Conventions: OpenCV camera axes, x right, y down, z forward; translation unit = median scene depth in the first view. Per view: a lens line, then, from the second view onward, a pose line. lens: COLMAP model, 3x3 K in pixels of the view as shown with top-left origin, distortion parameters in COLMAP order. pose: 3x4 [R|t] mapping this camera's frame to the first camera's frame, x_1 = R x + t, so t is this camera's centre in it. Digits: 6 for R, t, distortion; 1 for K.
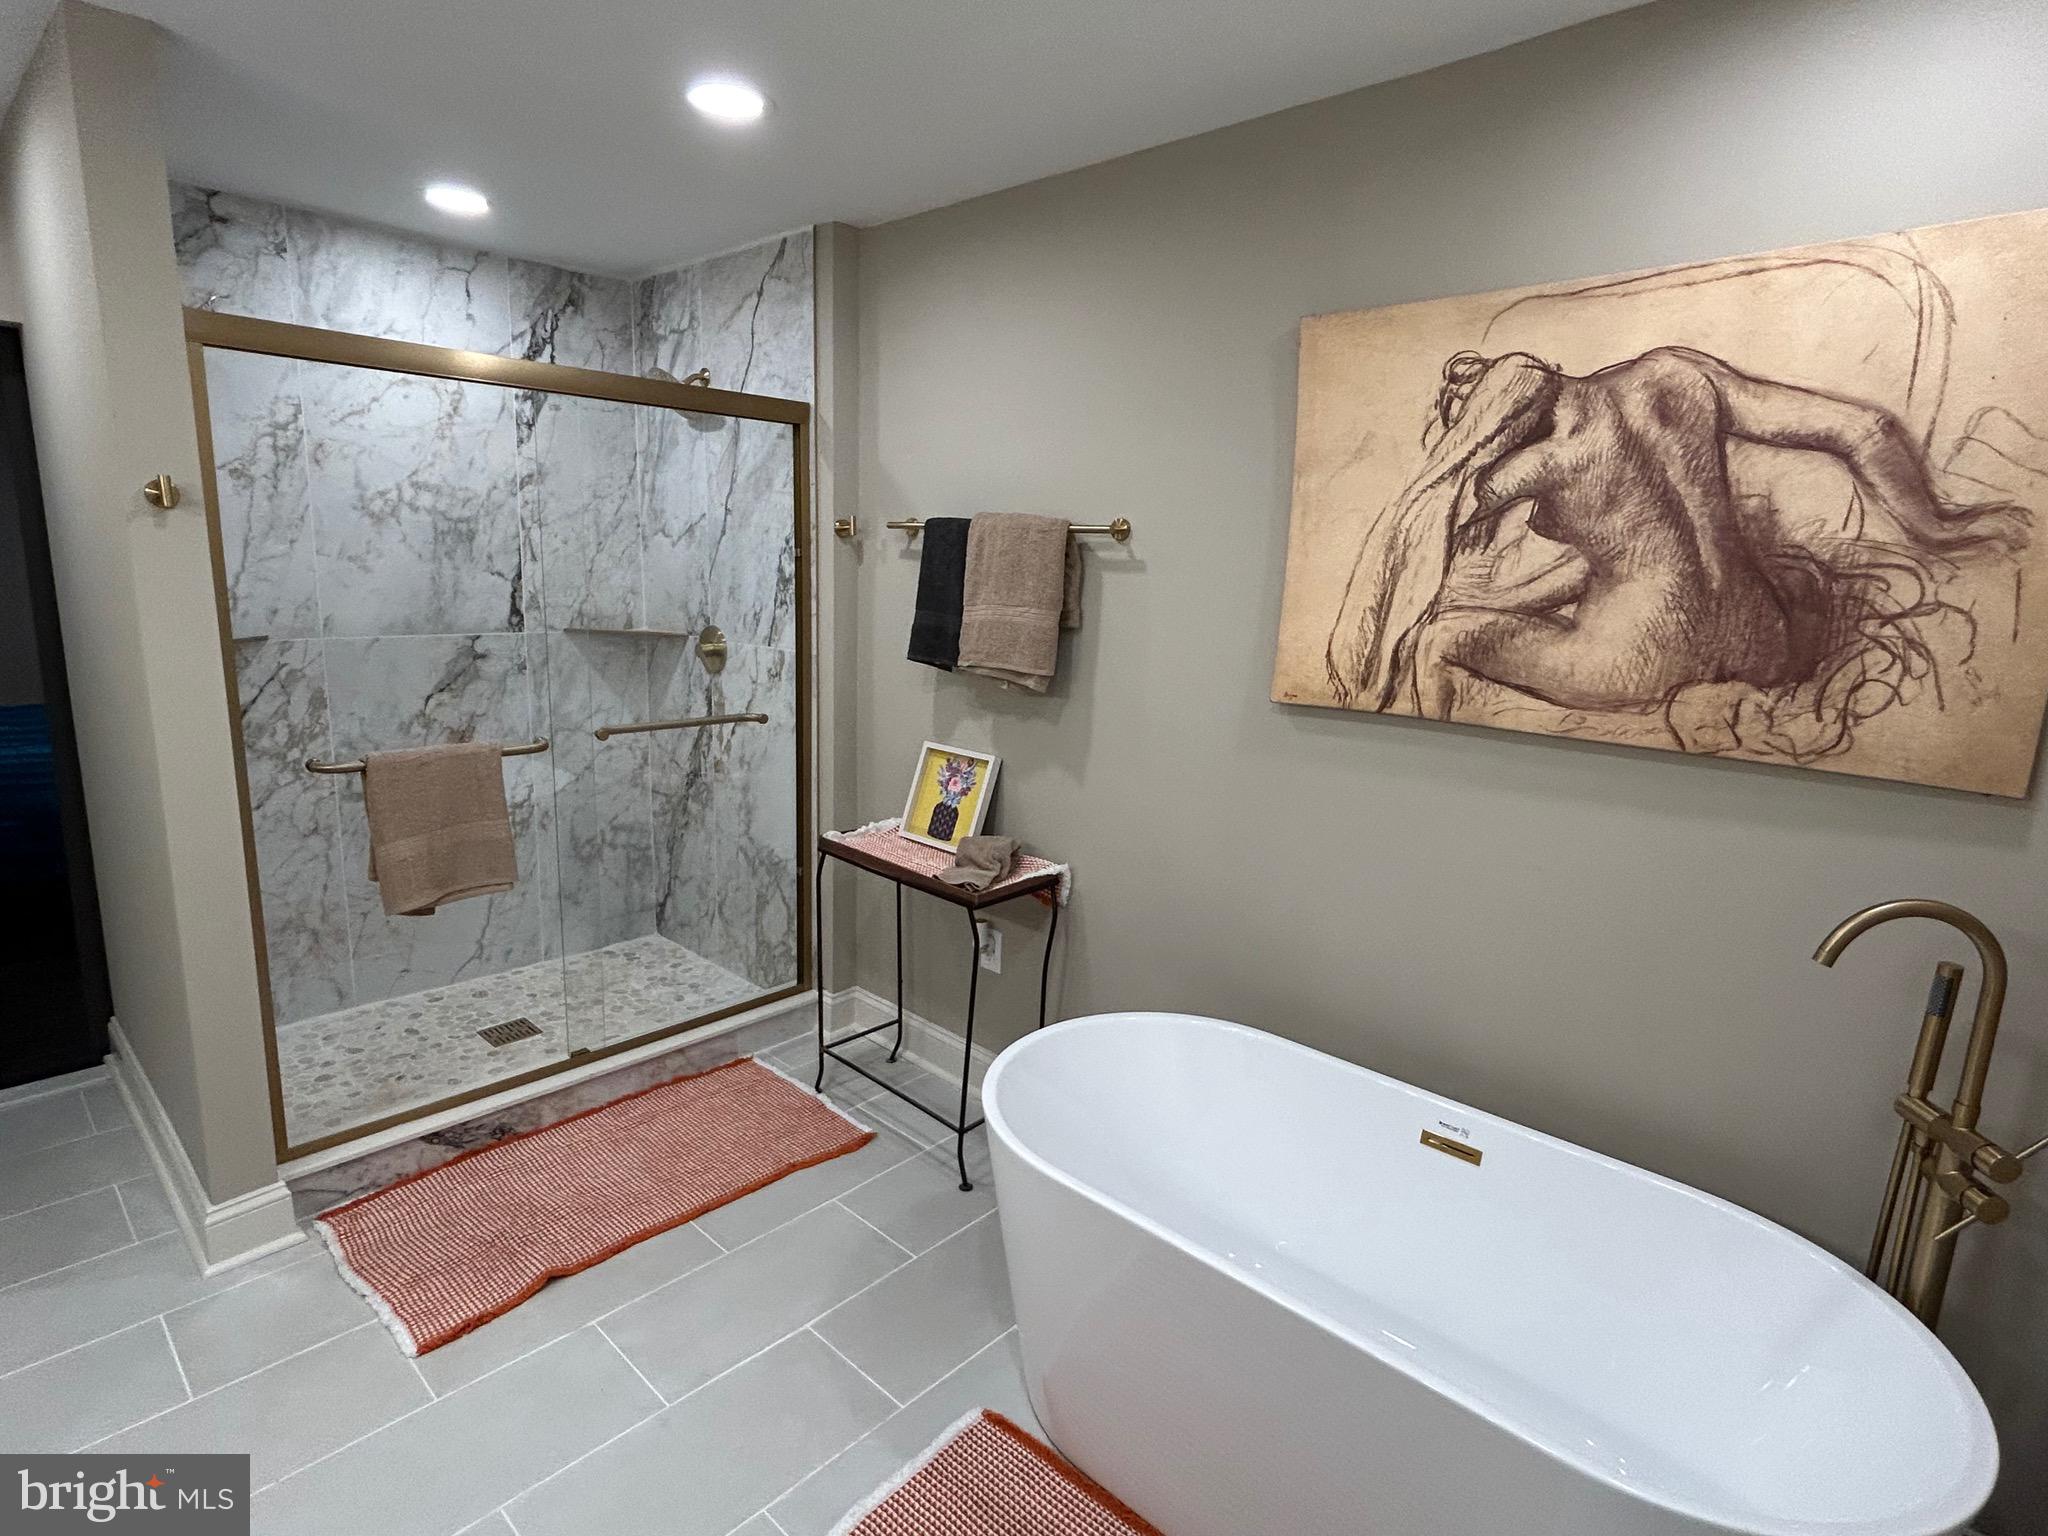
lens RADIAL K [[1061.6, 0, 1014.0], [0, 1061.6, 769.0], [0, 0, 1]] dist [-0.002841, 0.001606]
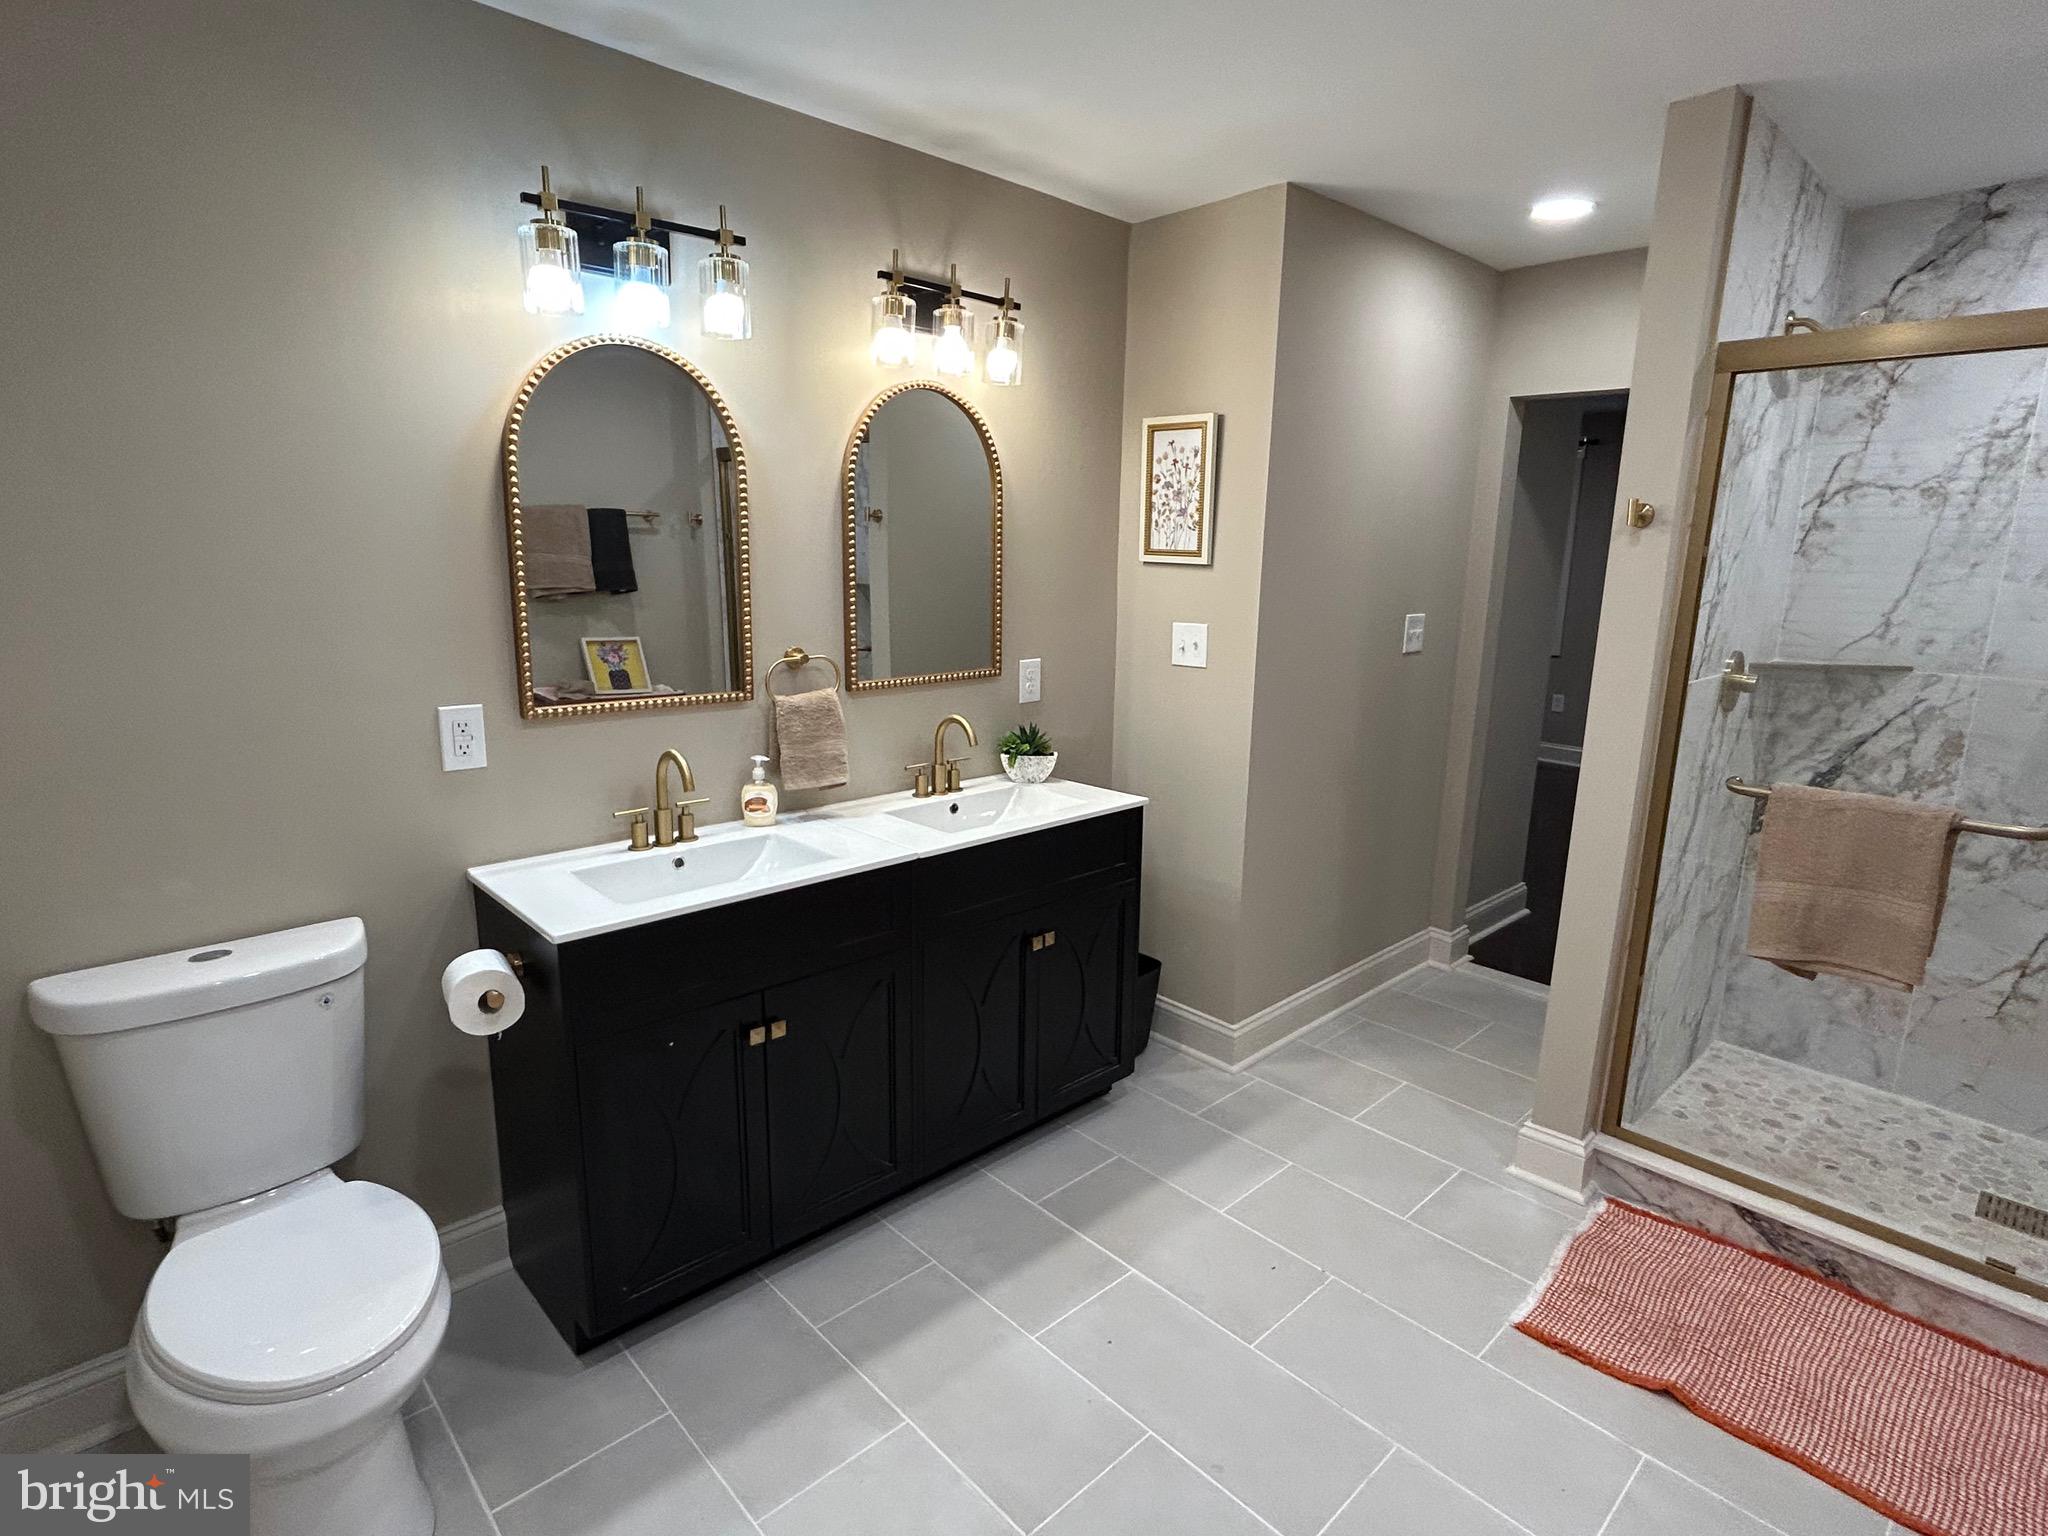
lens RADIAL K [[1061.6, 0, 1014.0], [0, 1061.6, 769.0], [0, 0, 1]] dist [-0.002841, 0.001606]
pose [[-0.072163, 0.170585, -0.982697, 0.416533], [-0.215886, 0.959237, 0.182366, -0.060146], [0.973748, 0.225310, -0.032395, 0.437217]]
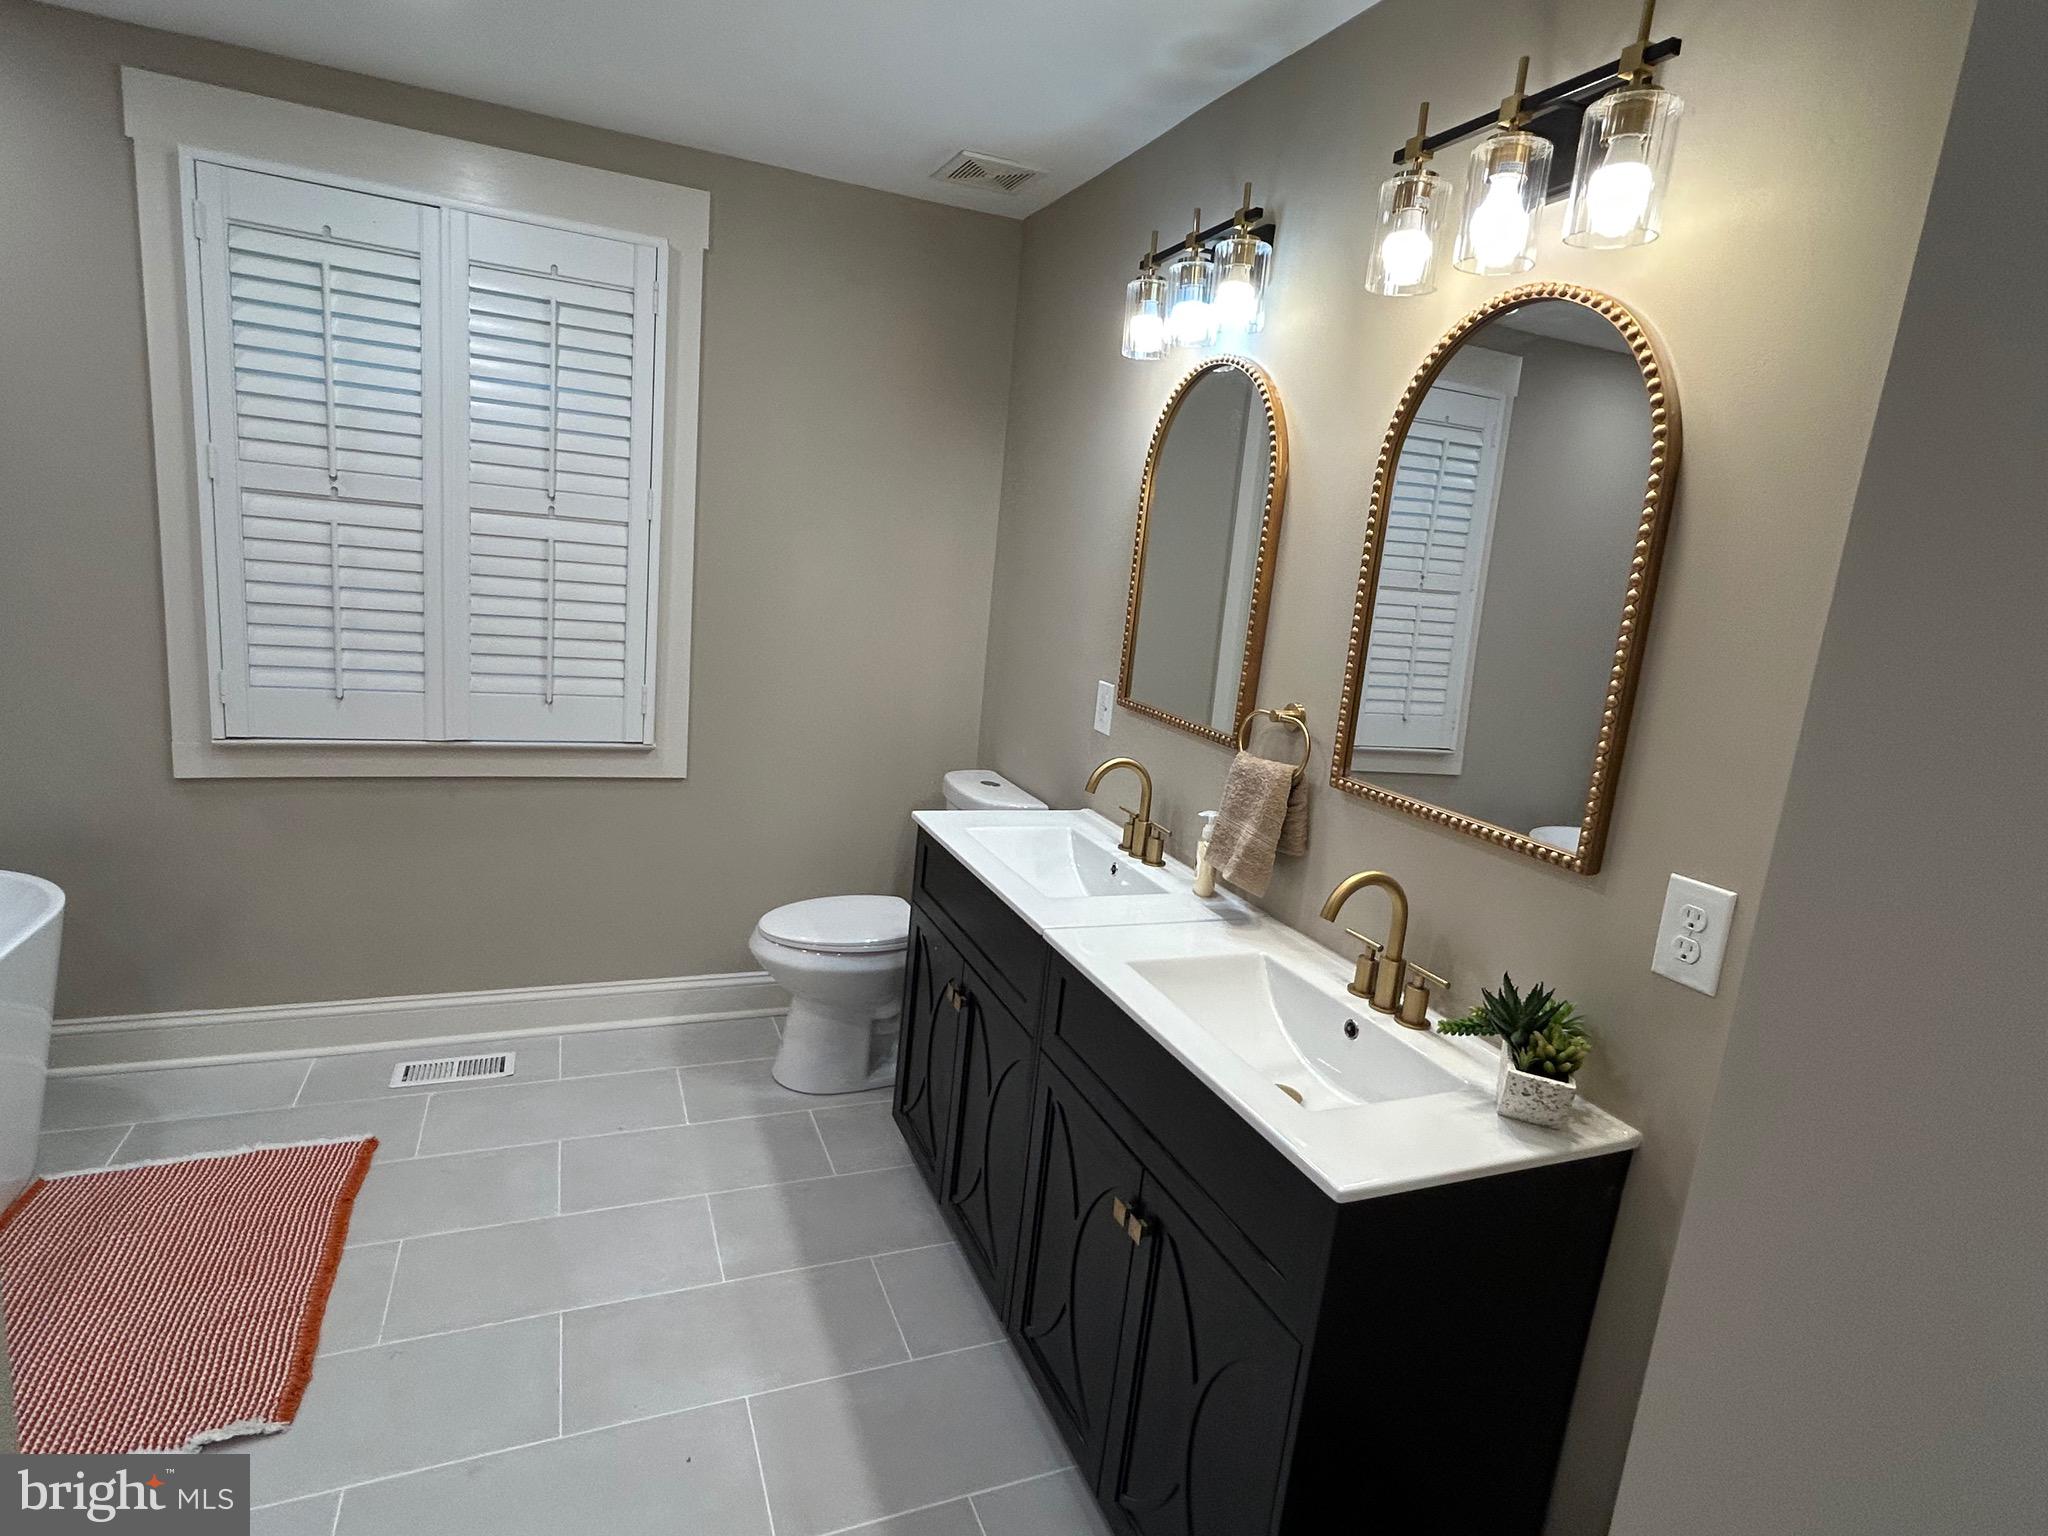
lens RADIAL K [[1061.6, 0, 1014.0], [0, 1061.6, 769.0], [0, 0, 1]] dist [-0.002841, 0.001606]
pose [[-0.902371, -0.204148, 0.379539, -0.981745], [-0.041744, 0.917947, 0.394500, -0.228046], [-0.428933, 0.340142, -0.836851, 1.047447]]
